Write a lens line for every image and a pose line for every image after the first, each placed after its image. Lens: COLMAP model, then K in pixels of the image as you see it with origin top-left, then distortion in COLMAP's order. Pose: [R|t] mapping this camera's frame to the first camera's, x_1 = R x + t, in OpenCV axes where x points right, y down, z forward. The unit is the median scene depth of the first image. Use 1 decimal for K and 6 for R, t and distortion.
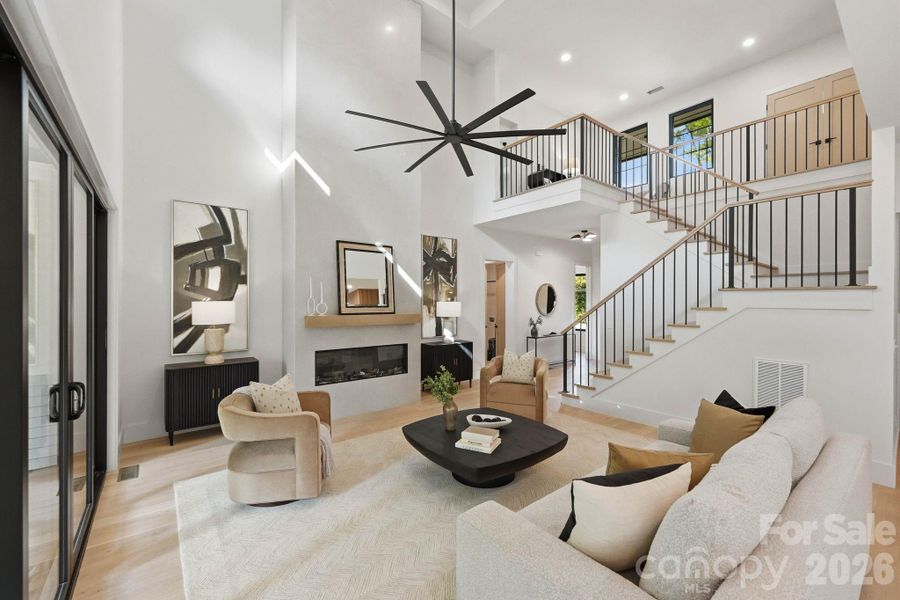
lens RADIAL K [[365.6, 0, 446.2], [0, 365.6, 301.6], [0, 0, 1]] dist [-0.001291, 0.000016]
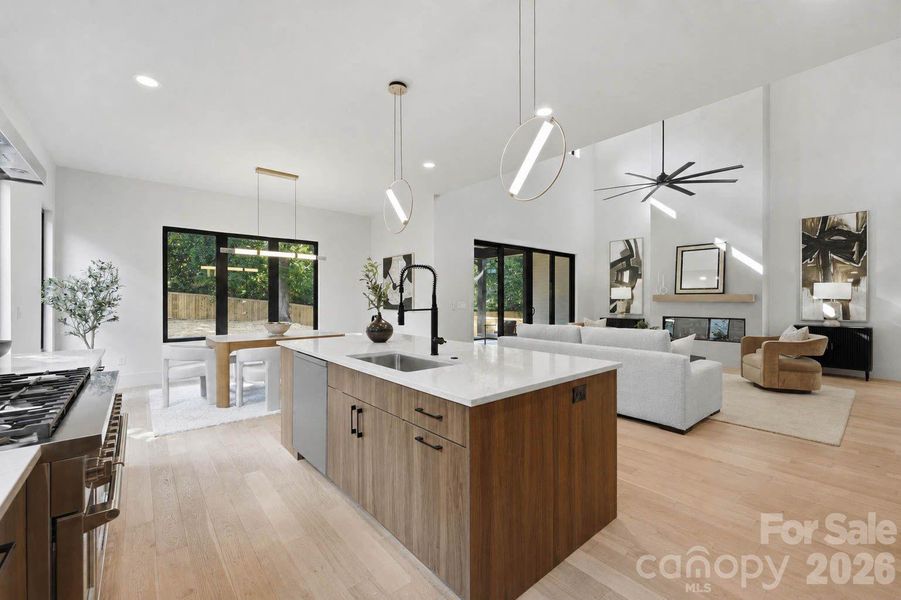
lens RADIAL K [[366.0, 0, 446.7], [0, 366.0, 301.6], [0, 0, 1]] dist [-0.001291, 0.000016]
pose [[0.043108, 0.004564, -0.999060, 1.124420], [0.000010, 0.999990, 0.004569, 0.055014], [0.999070, -0.000207, 0.043107, -0.047849]]
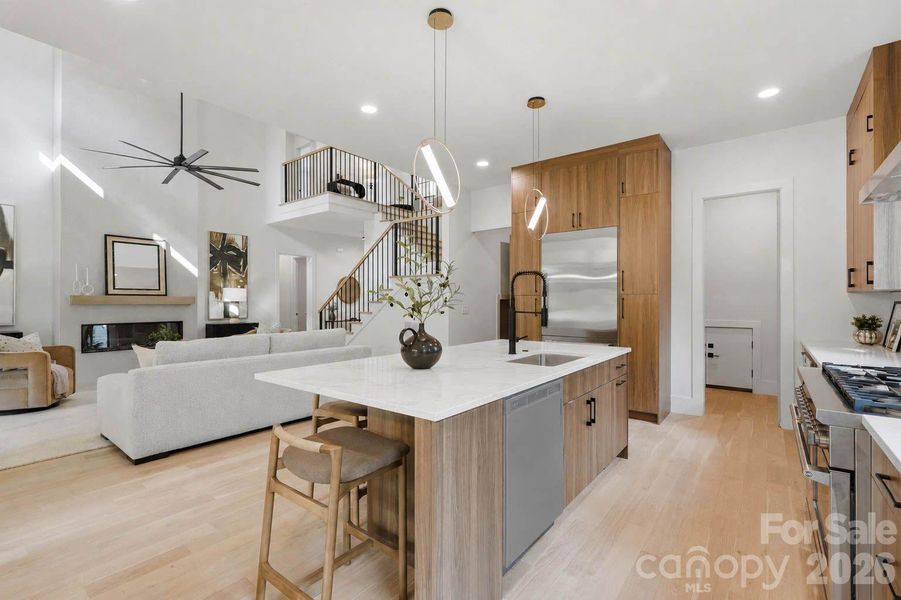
lens RADIAL K [[402.0, 0, 447.4], [0, 402.0, 303.6], [0, 0, 1]] dist [0.001595, 0.001047]
pose [[0.970922, -0.001738, 0.239391, 0.450394], [0.000418, 0.999984, 0.005564, 0.052344], [-0.239397, -0.005302, 0.970907, -0.534959]]
